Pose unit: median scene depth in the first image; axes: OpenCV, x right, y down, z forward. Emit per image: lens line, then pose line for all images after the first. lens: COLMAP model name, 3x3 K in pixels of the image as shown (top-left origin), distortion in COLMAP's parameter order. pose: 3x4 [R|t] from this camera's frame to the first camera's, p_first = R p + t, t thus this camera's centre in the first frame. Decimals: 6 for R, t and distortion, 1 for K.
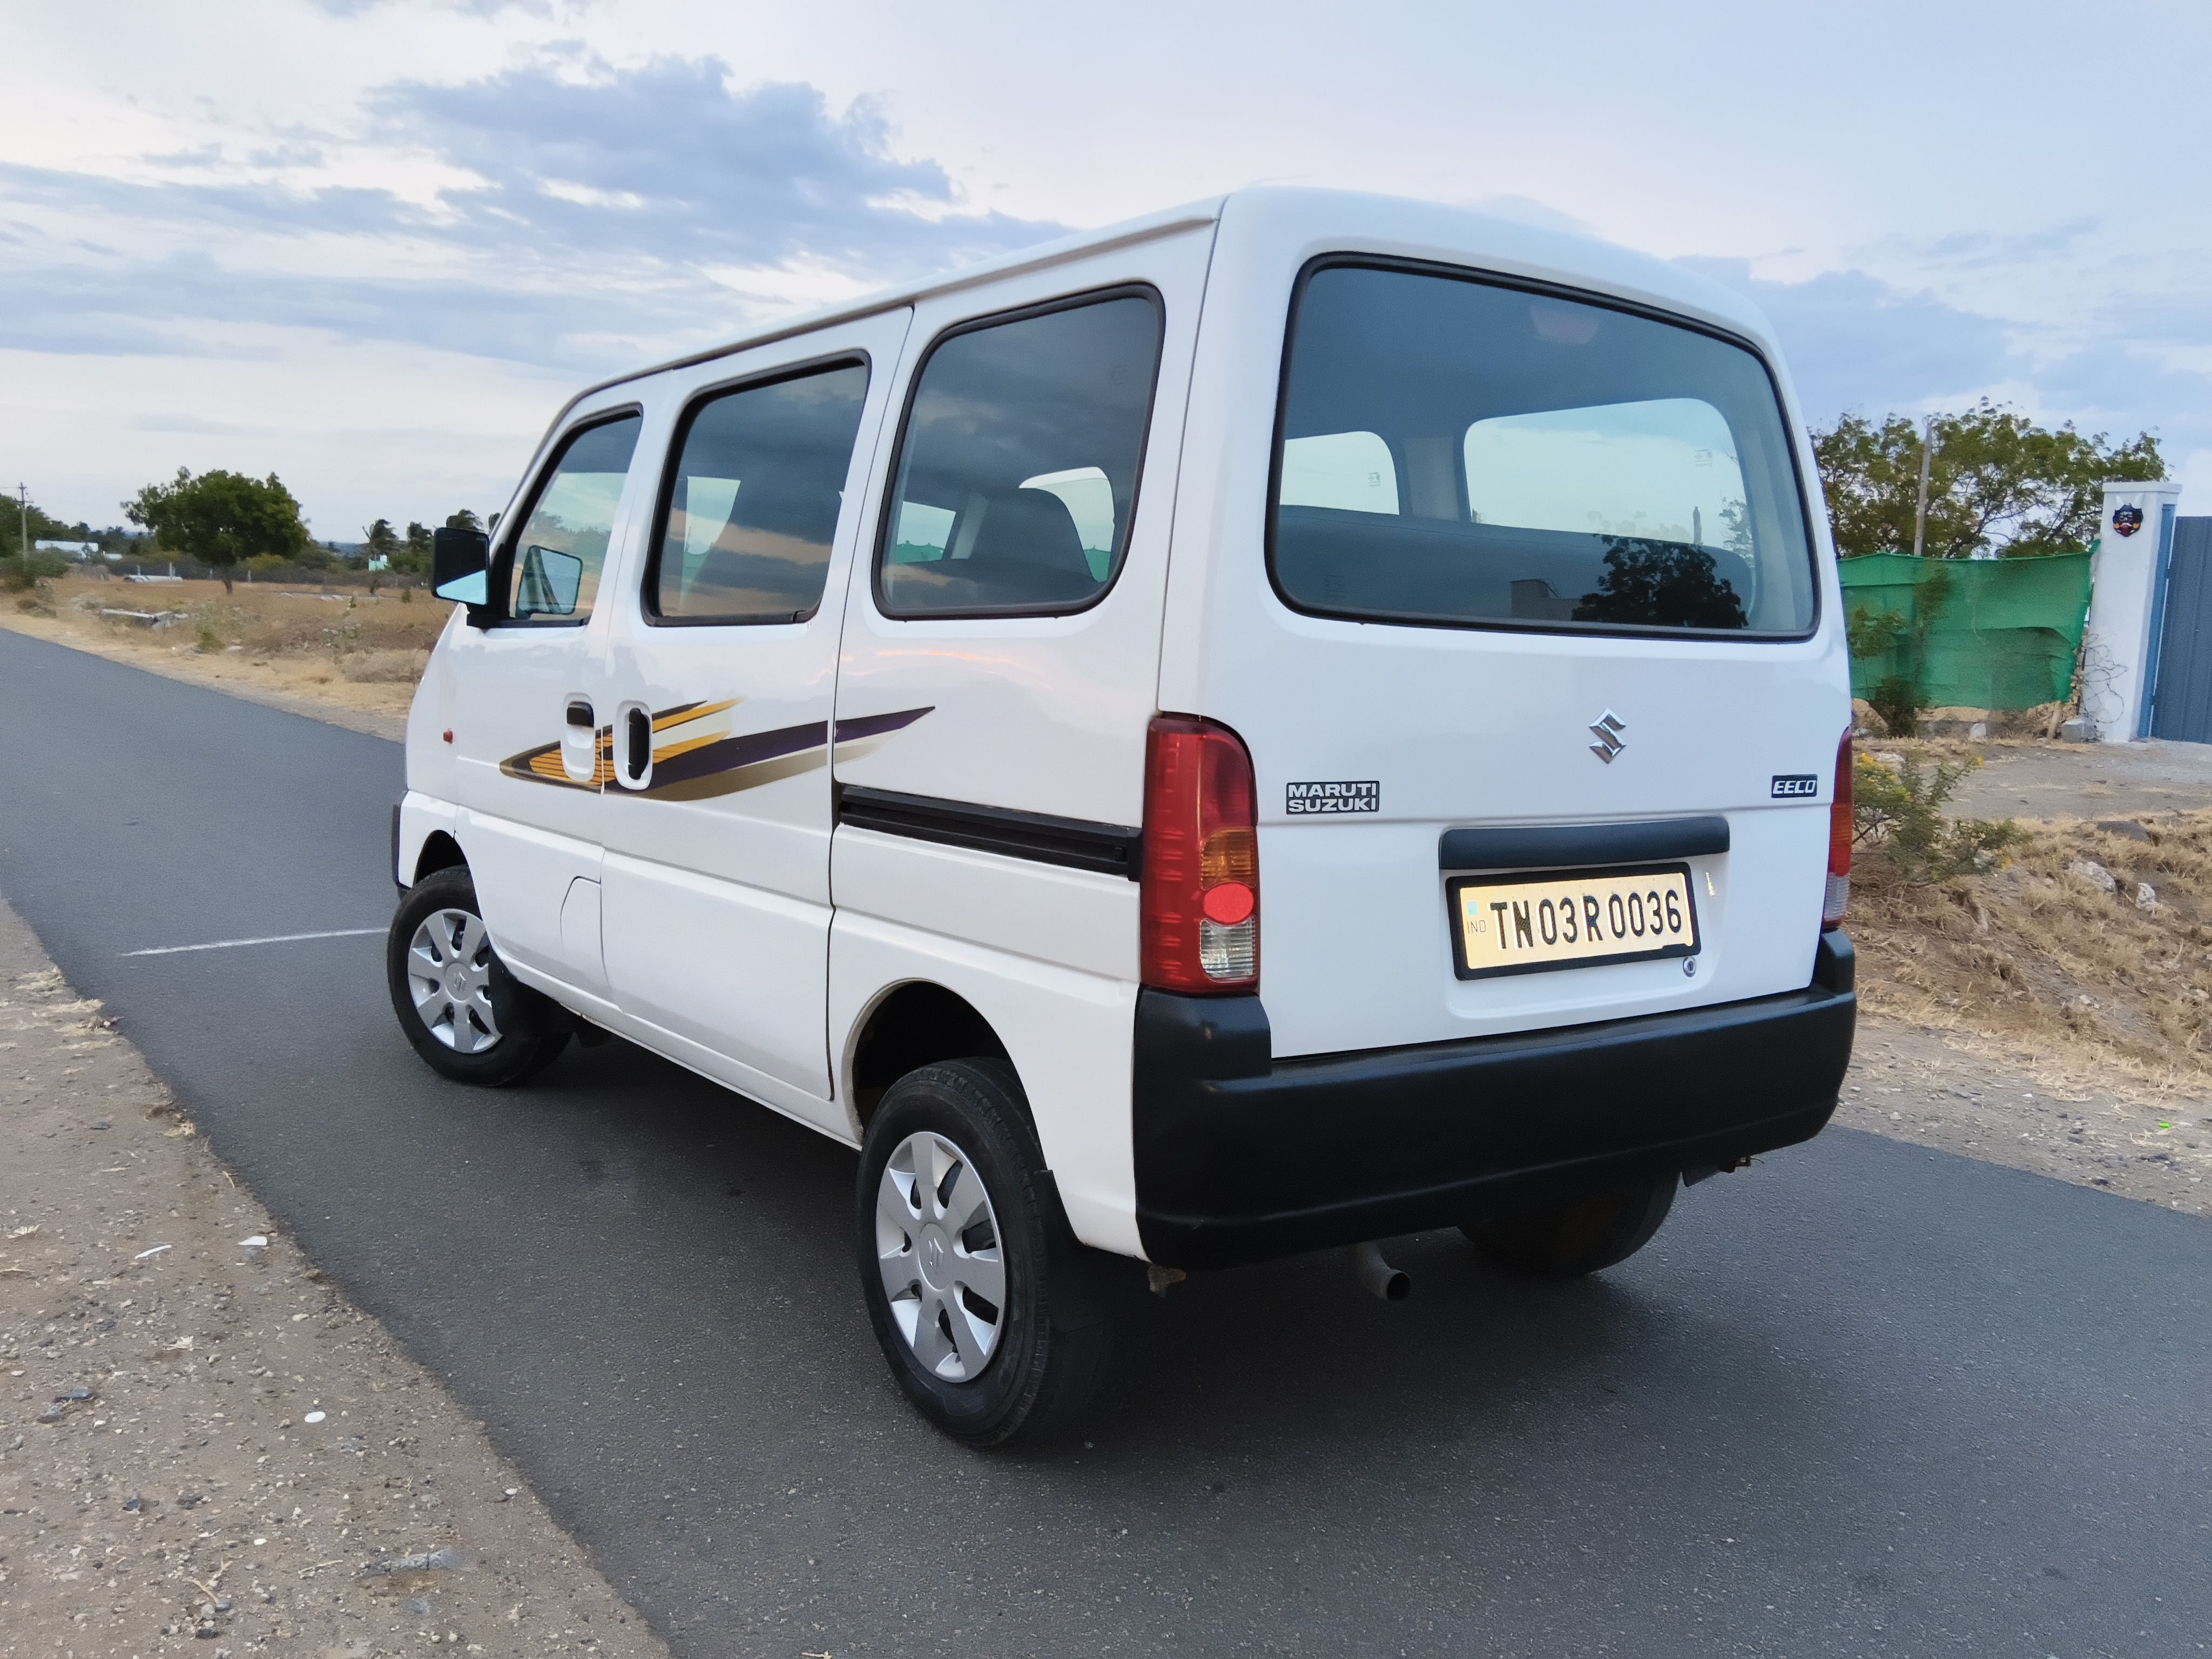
lens RADIAL K [[1816.7, 0, 1097.8], [0, 1816.7, 827.1], [0, 0, 1]] dist [0.050071, -0.090822]
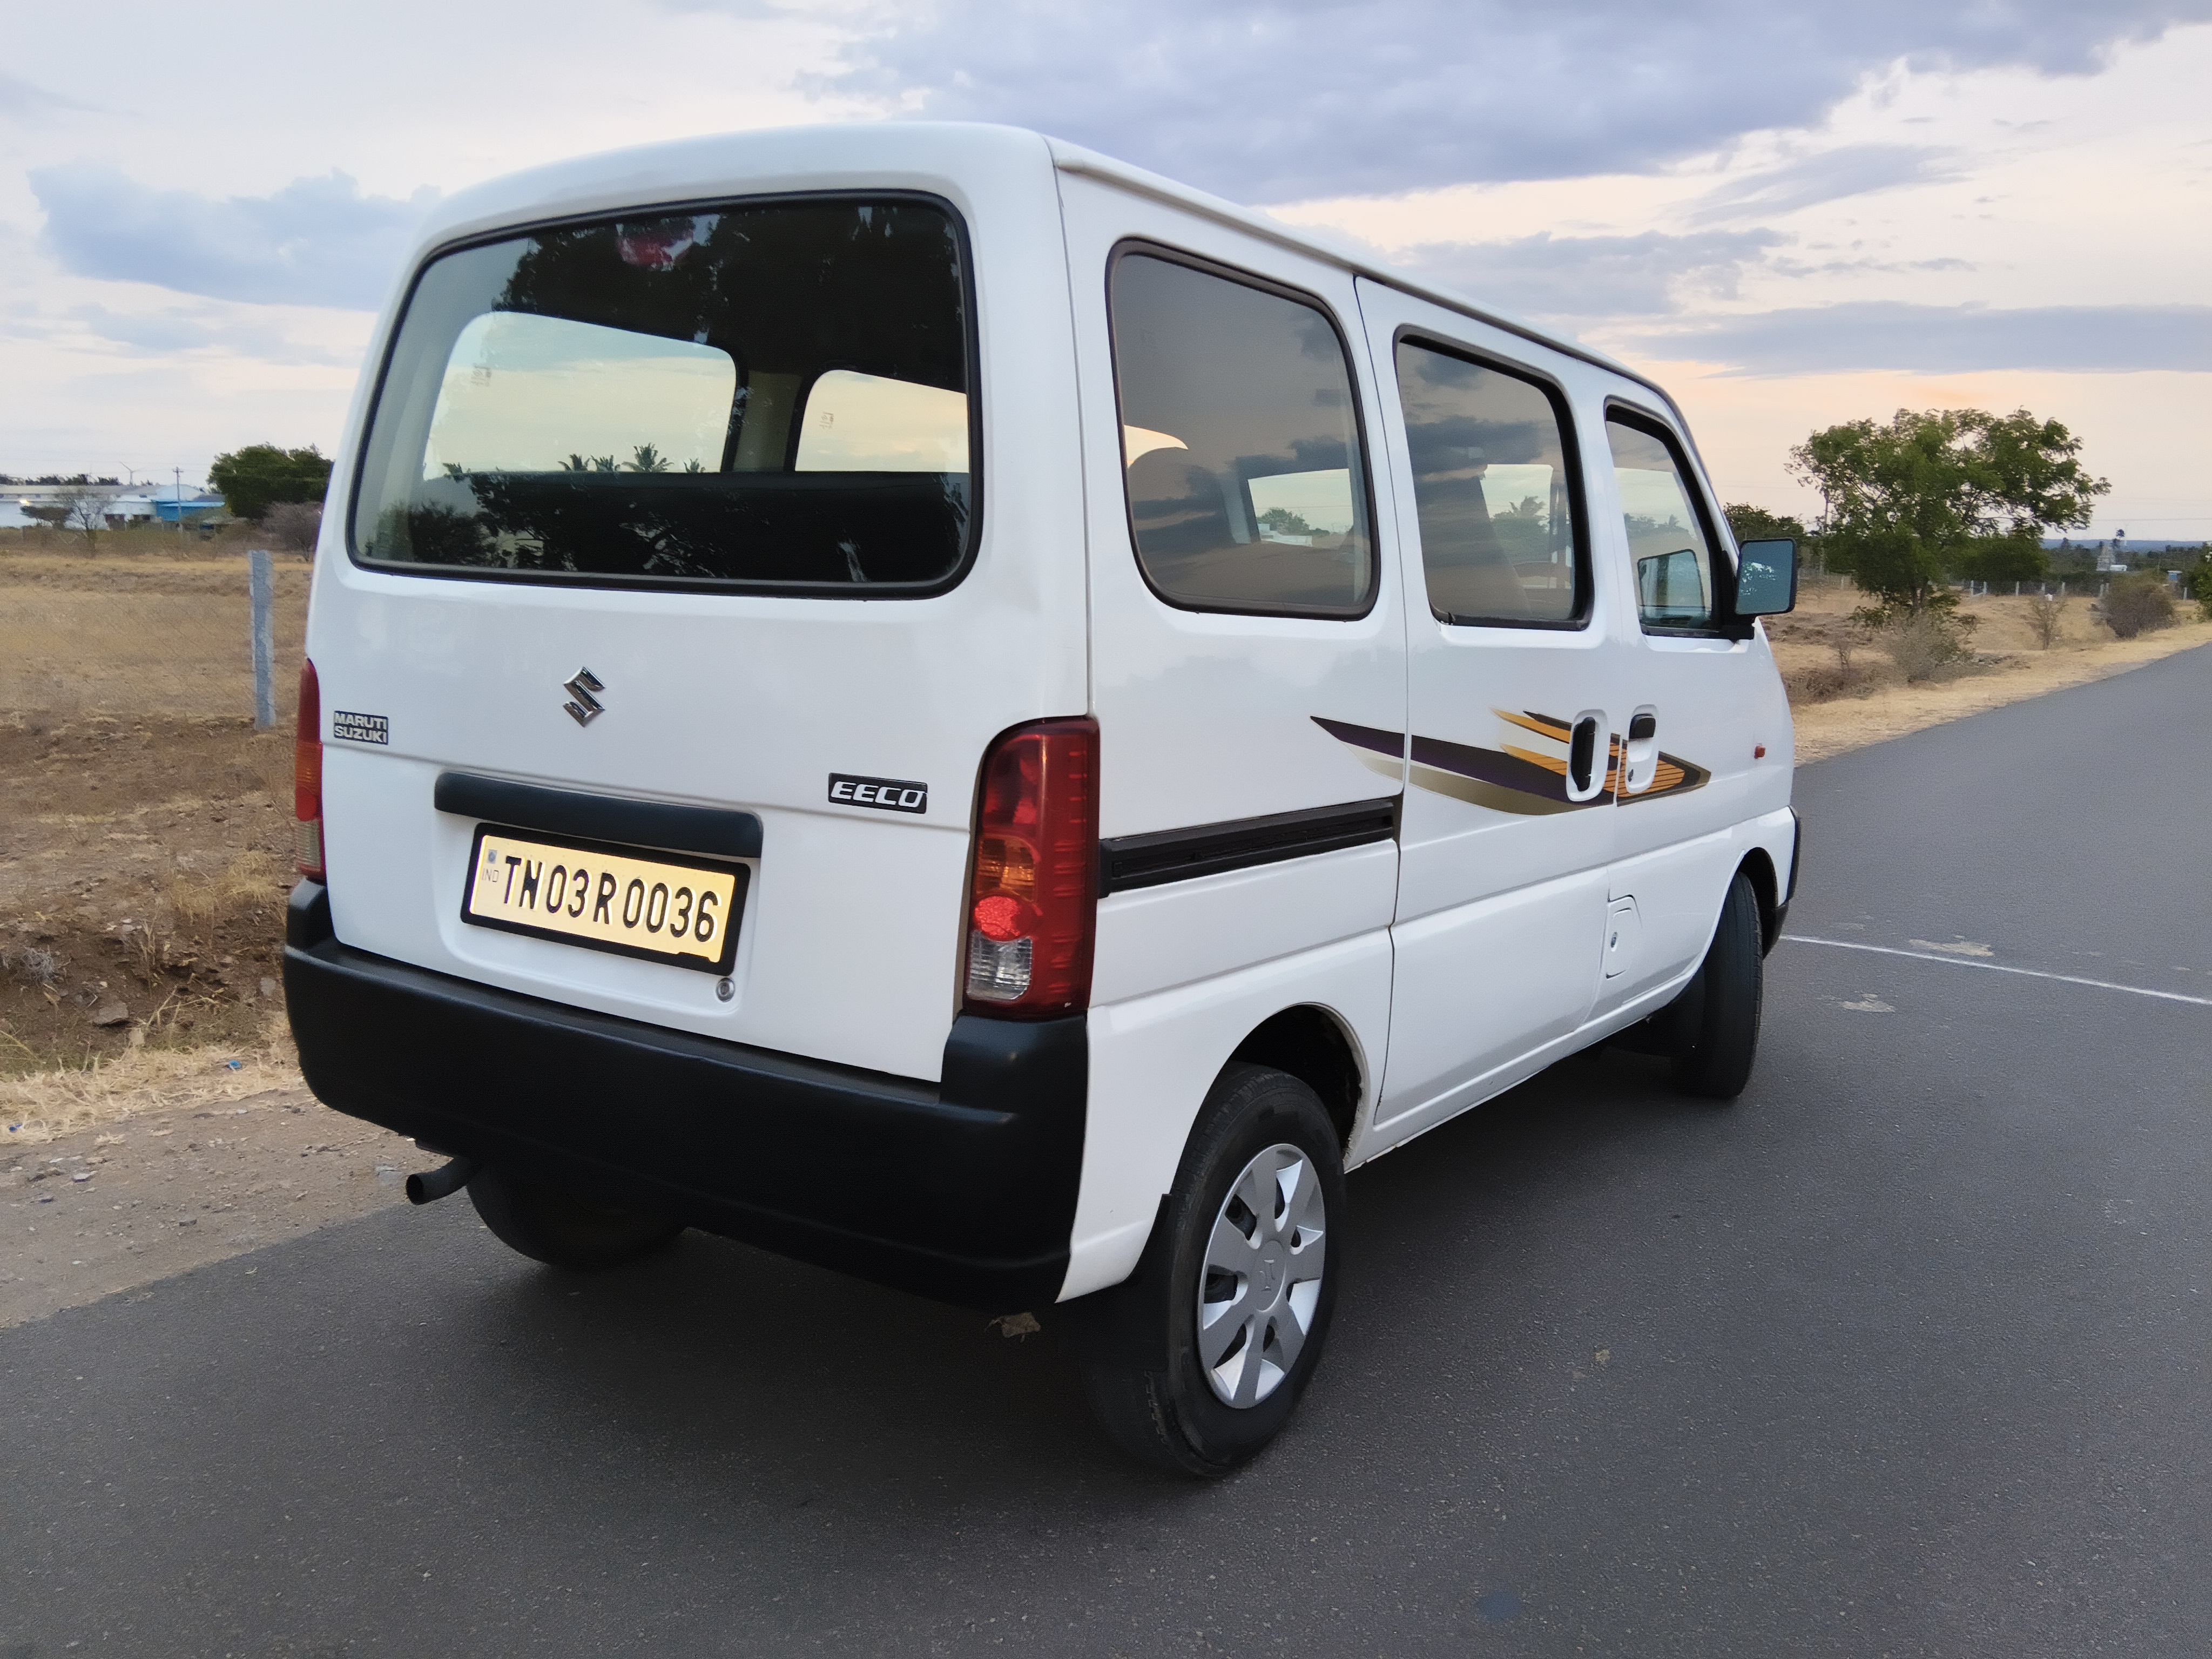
lens RADIAL K [[1816.7, 0, 1114.5], [0, 1816.7, 839.1], [0, 0, 1]] dist [0.050071, -0.090822]
pose [[0.343583, 0.108627, -0.932819, 1.092055], [-0.115758, 0.990612, 0.072720, -0.067915], [0.931961, 0.082996, 0.352932, 0.826416]]
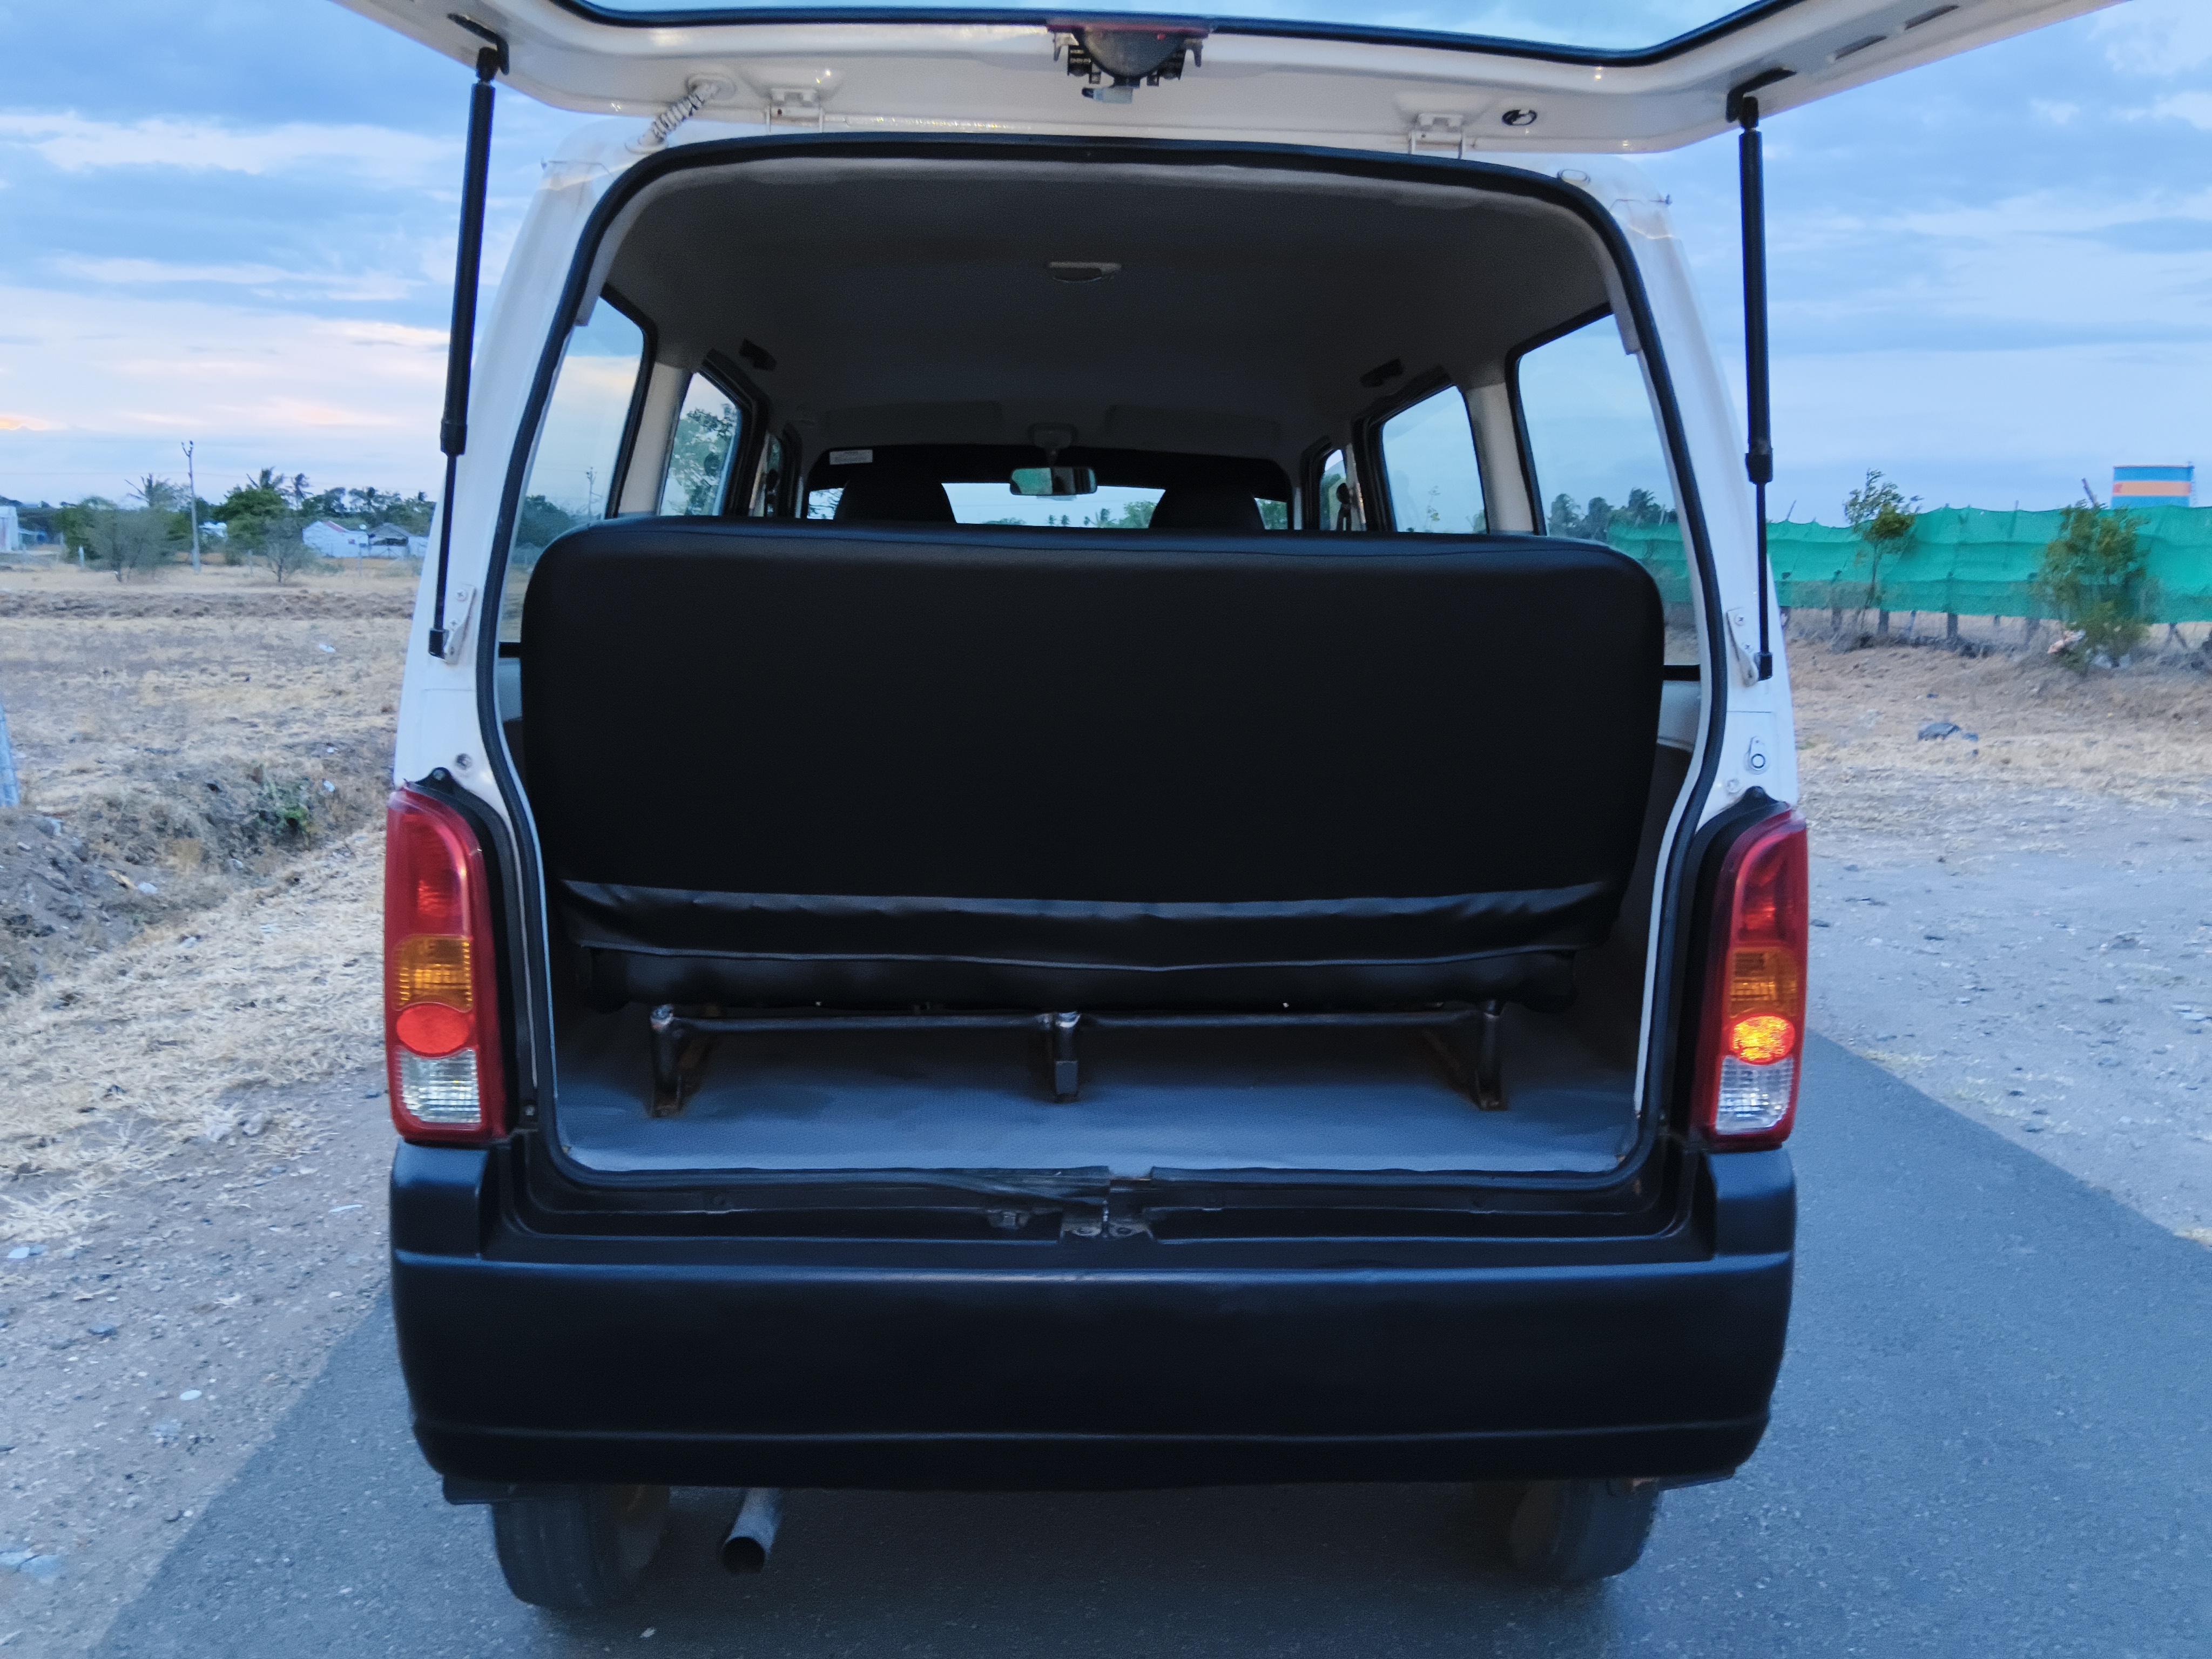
lens RADIAL K [[1816.7, 0, 1109.7], [0, 1816.7, 837.6], [0, 0, 1]] dist [0.050071, -0.090822]
pose [[0.838442, 0.054295, -0.542279, 0.572972], [-0.045201, 0.998525, 0.030088, -0.060306], [0.543113, -0.000715, 0.839659, 0.376680]]
